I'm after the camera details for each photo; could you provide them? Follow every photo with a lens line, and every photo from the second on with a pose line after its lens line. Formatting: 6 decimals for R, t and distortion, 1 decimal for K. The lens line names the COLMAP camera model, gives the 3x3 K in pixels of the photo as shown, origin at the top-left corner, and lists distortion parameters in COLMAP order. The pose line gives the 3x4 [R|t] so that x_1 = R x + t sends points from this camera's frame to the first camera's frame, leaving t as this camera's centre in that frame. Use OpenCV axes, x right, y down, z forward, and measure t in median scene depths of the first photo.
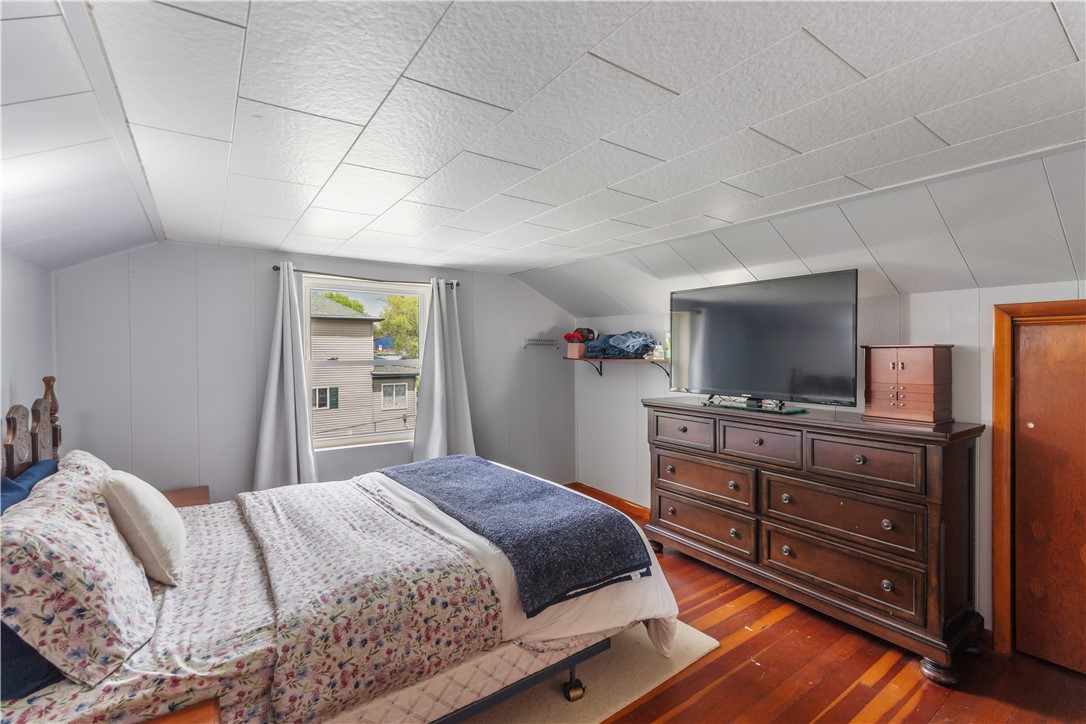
lens RADIAL K [[483.1, 0, 545.8], [0, 483.1, 354.3], [0, 0, 1]] dist [-0.001709, 0.000236]
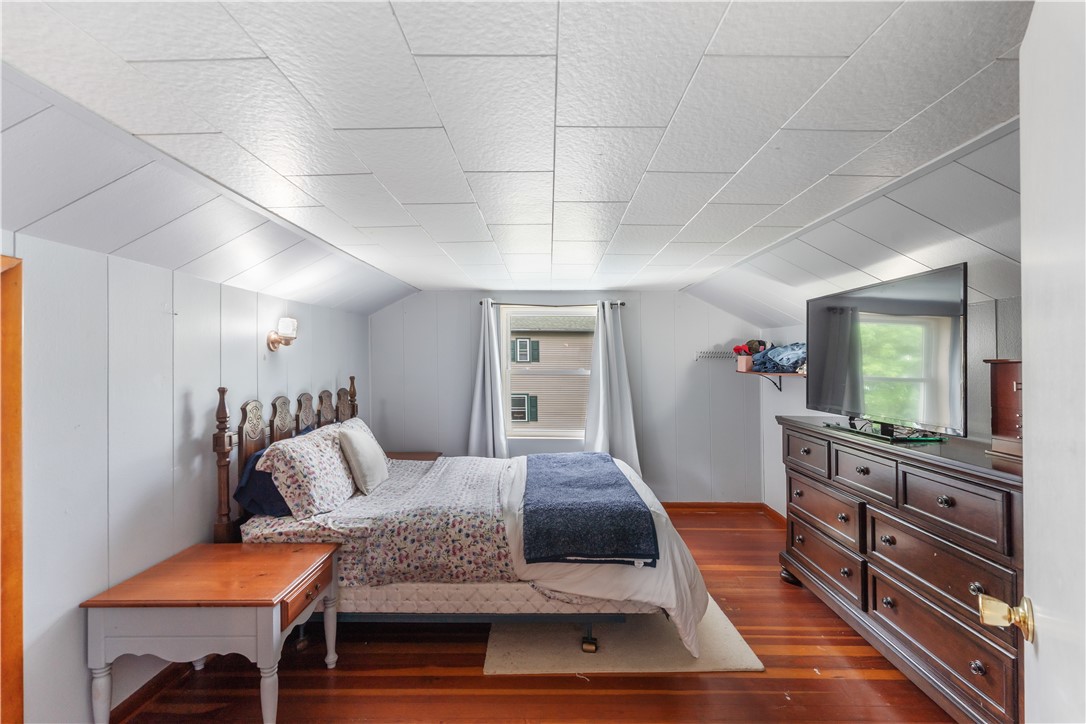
lens RADIAL K [[483.1, 0, 532.4], [0, 483.1, 363.8], [0, 0, 1]] dist [-0.001709, 0.000236]
pose [[0.807143, 0.006024, -0.590326, 0.815873], [-0.008704, 0.999961, -0.001696, -0.005605], [0.590292, 0.006507, 0.807163, -0.079696]]
